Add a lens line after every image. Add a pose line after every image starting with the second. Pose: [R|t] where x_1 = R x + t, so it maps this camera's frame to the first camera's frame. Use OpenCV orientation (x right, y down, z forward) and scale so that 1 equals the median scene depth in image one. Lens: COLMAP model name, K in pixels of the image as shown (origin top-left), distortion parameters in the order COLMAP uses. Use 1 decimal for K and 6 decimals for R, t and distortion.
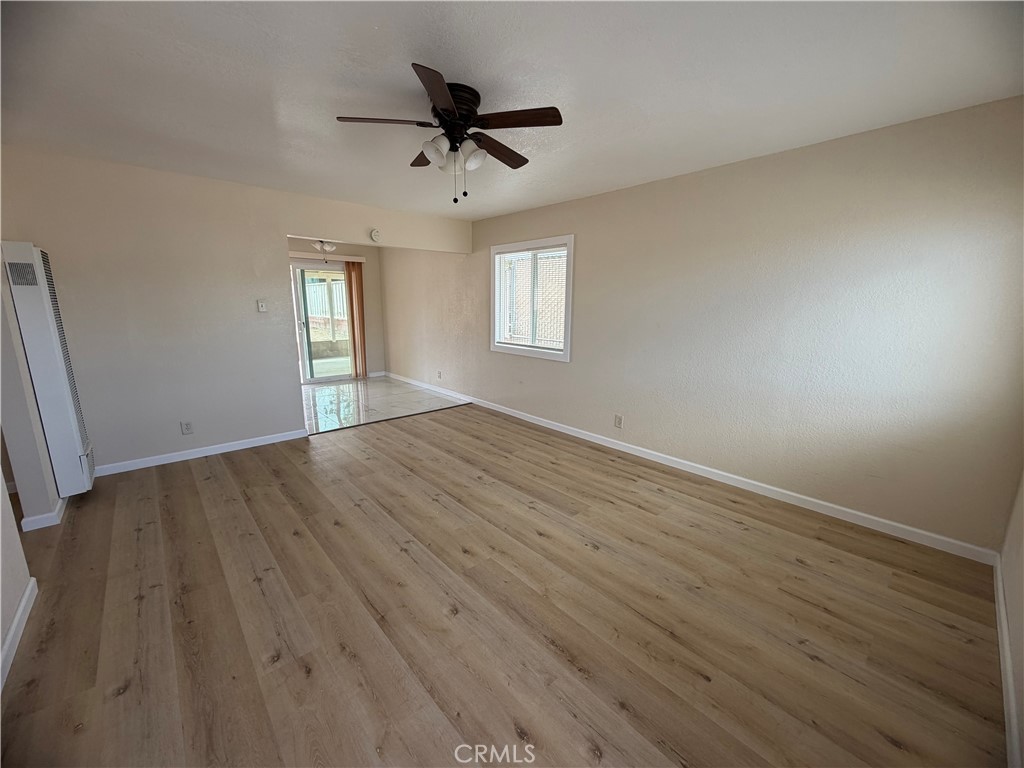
lens RADIAL K [[407.7, 0, 513.5], [0, 407.7, 382.6], [0, 0, 1]] dist [-0.000190, 0.000242]
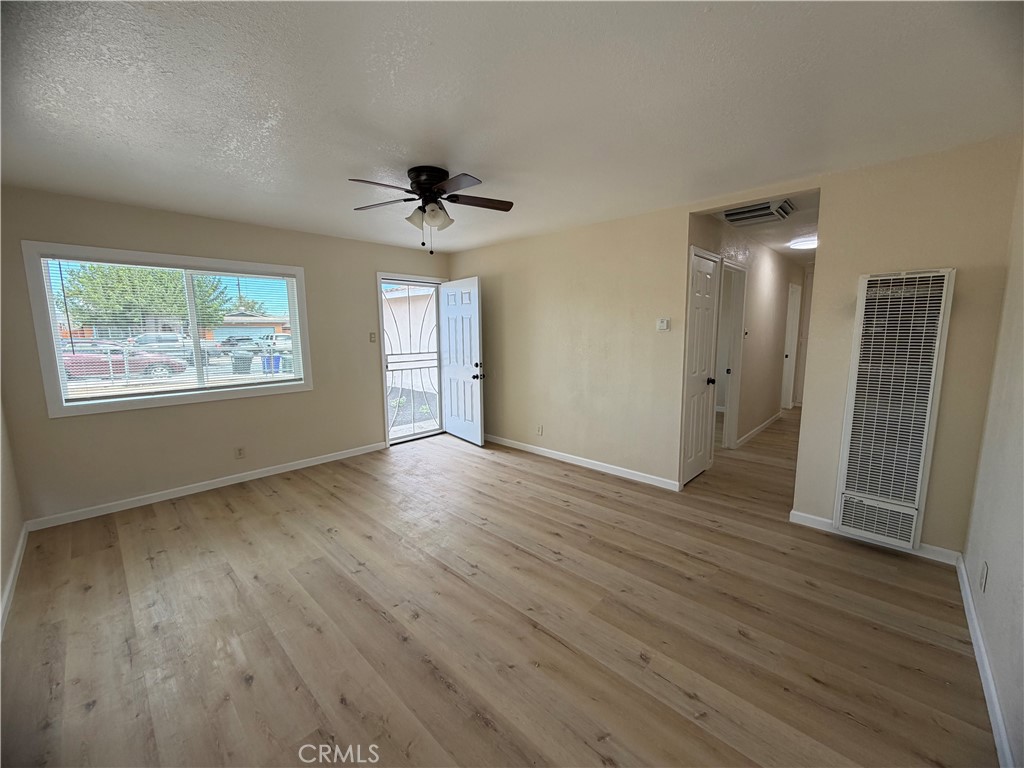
lens RADIAL K [[407.7, 0, 510.7], [0, 407.7, 386.4], [0, 0, 1]] dist [-0.000190, 0.000242]
pose [[-0.997374, 0.009038, -0.071860, -0.242922], [-0.015342, 0.943299, 0.331590, -0.395901], [0.070782, 0.331822, -0.940683, 1.942524]]
